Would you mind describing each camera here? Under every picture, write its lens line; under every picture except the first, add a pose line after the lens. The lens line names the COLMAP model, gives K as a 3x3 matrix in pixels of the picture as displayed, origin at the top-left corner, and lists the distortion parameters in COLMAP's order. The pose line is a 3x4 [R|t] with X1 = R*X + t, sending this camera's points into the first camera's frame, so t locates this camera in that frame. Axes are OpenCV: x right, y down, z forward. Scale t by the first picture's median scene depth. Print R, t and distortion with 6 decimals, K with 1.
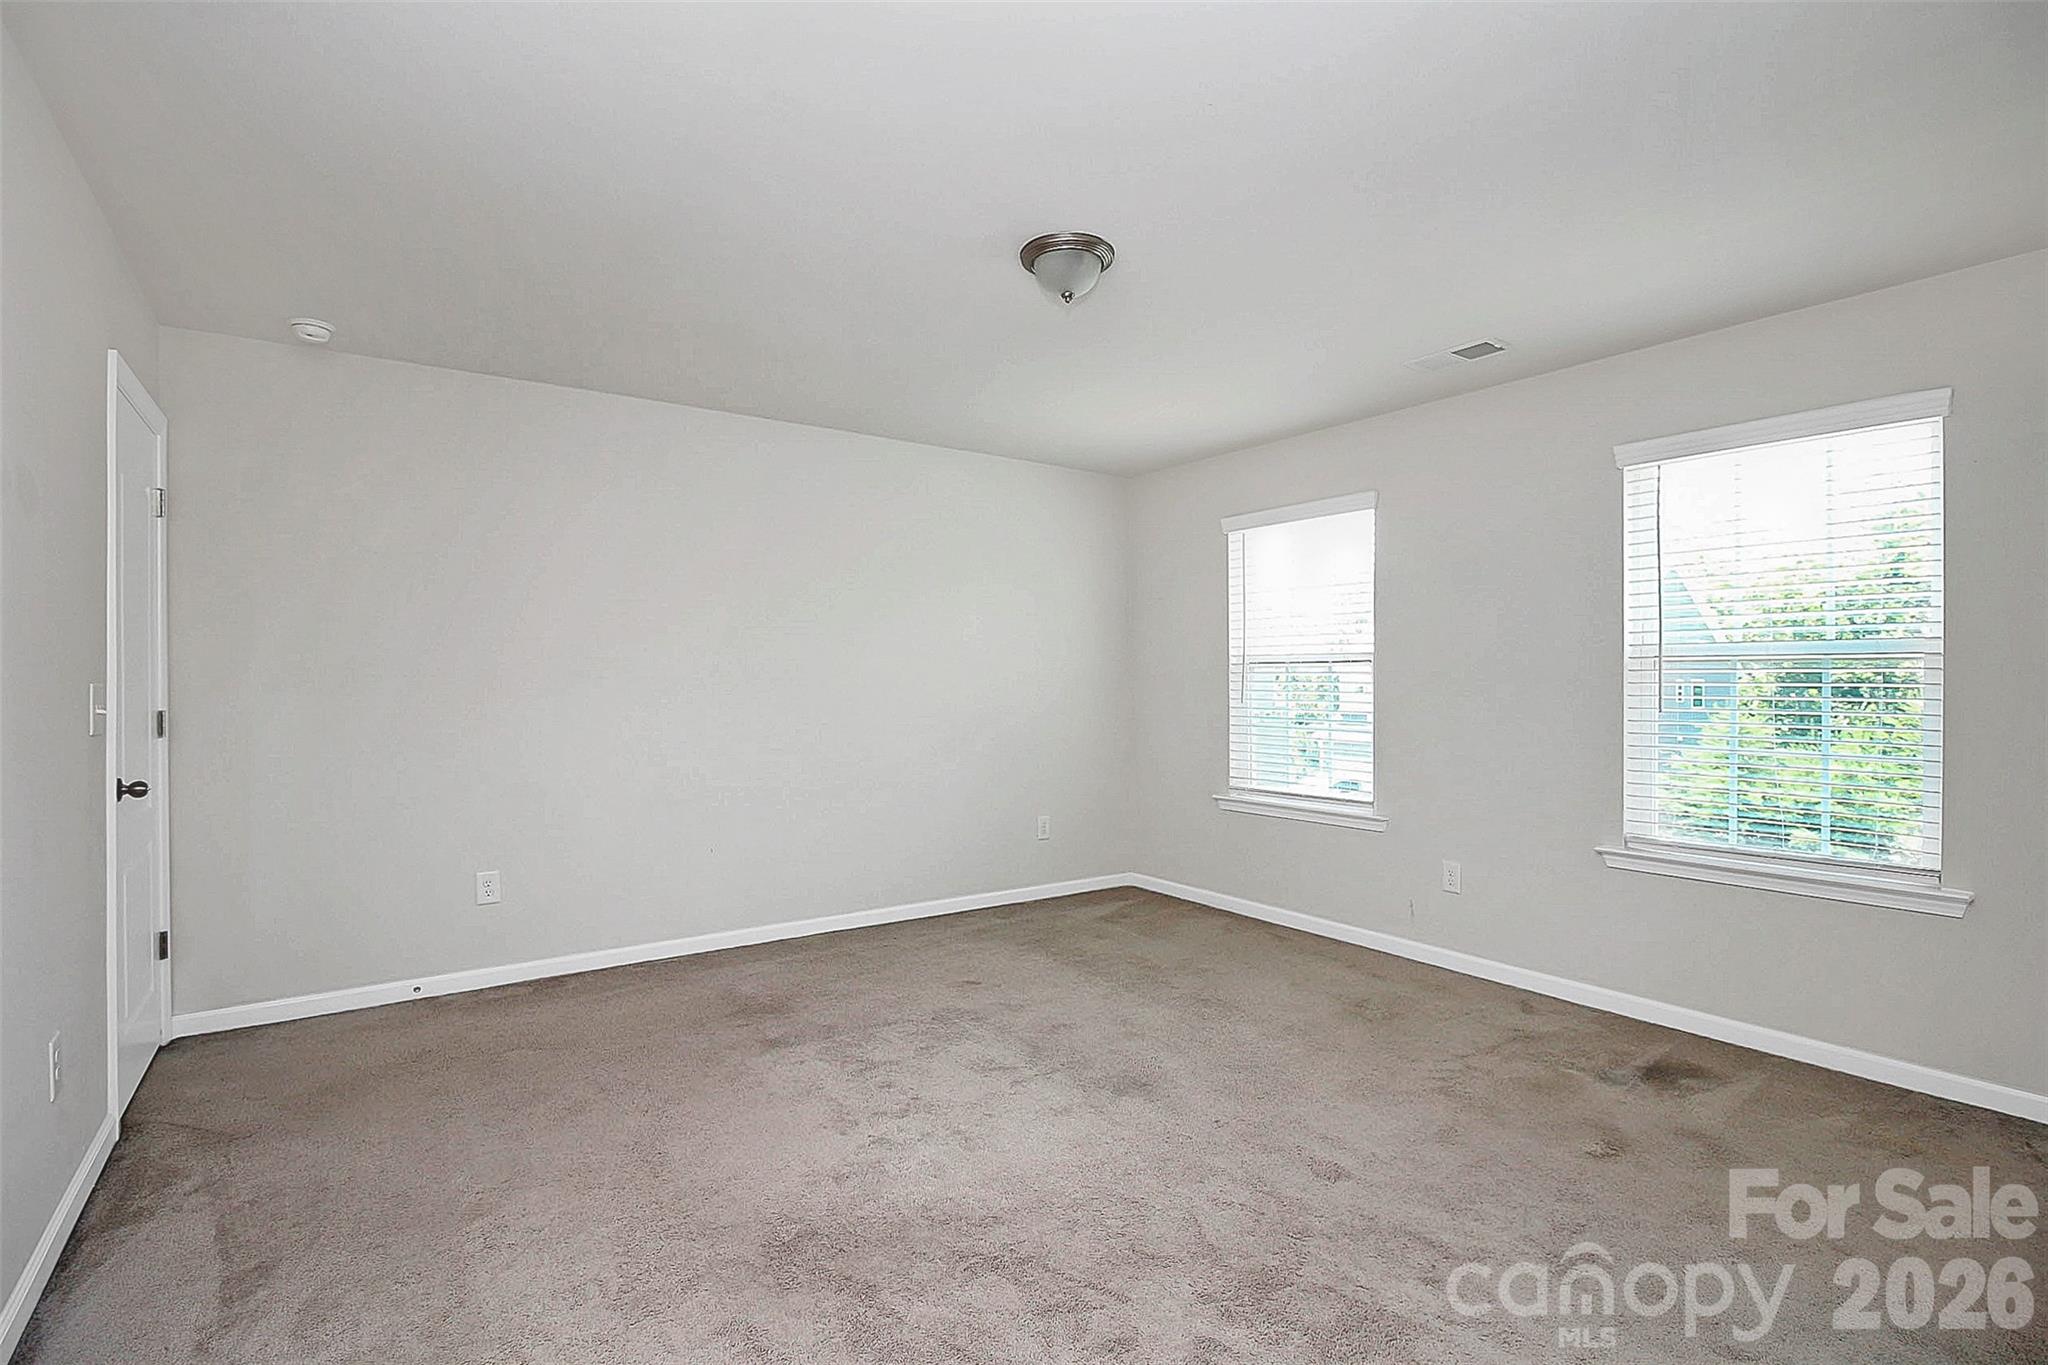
lens RADIAL K [[958.4, 0, 1019.7], [0, 958.4, 683.4], [0, 0, 1]] dist [-0.004549, -0.001177]
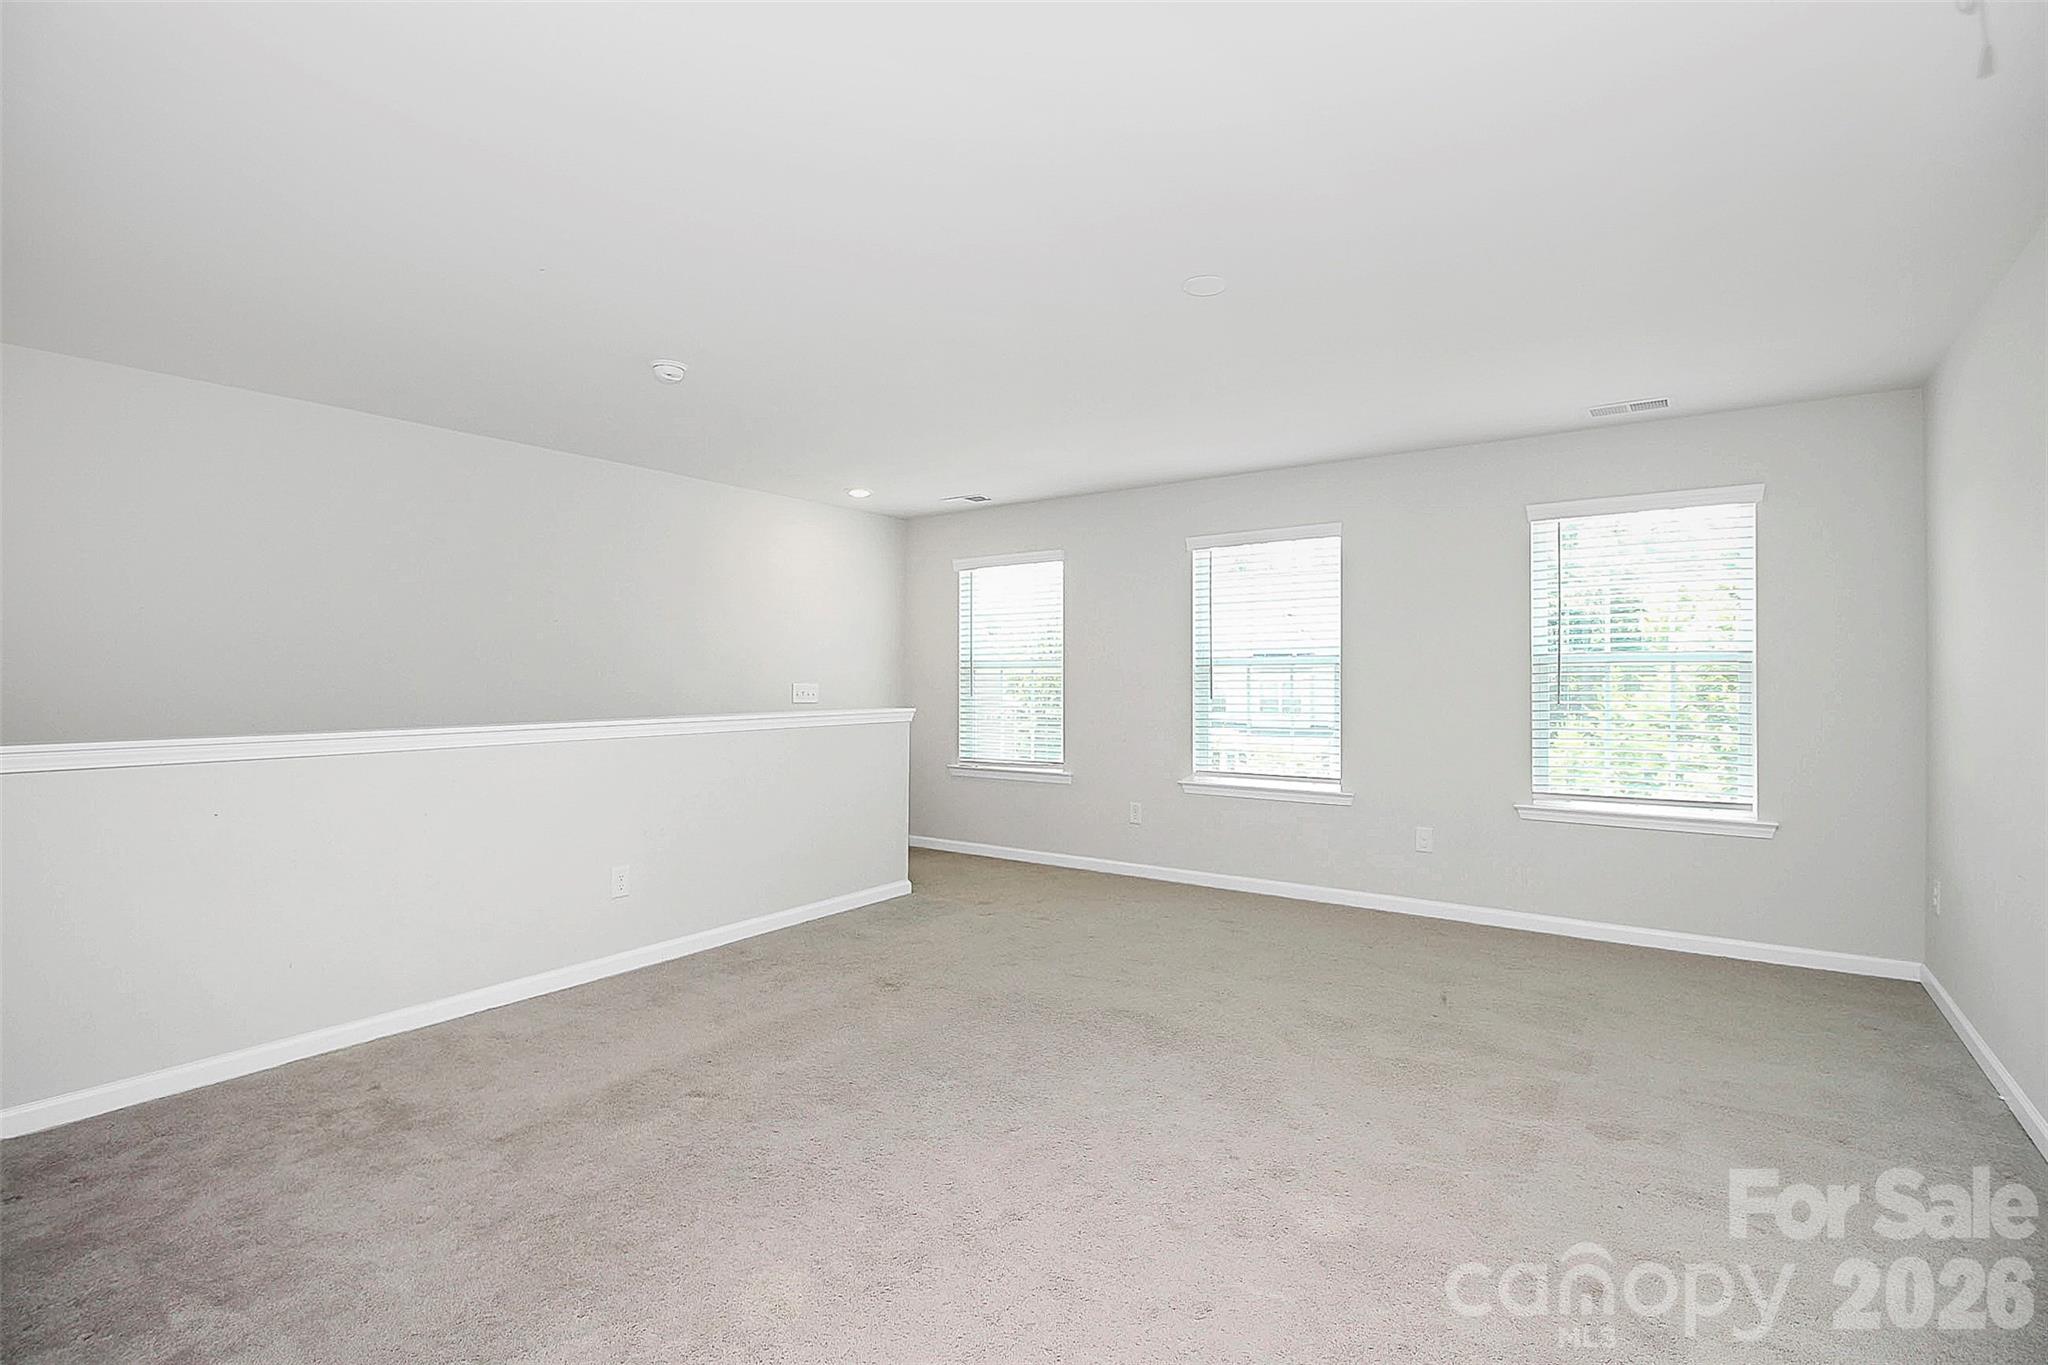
lens RADIAL K [[958.4, 0, 1033.3], [0, 958.4, 679.0], [0, 0, 1]] dist [-0.004549, -0.001177]
pose [[0.936974, 0.006914, 0.349331, -0.407765], [-0.004701, 0.999963, -0.007183, 0.006567], [-0.349368, 0.005088, 0.936972, -0.006909]]
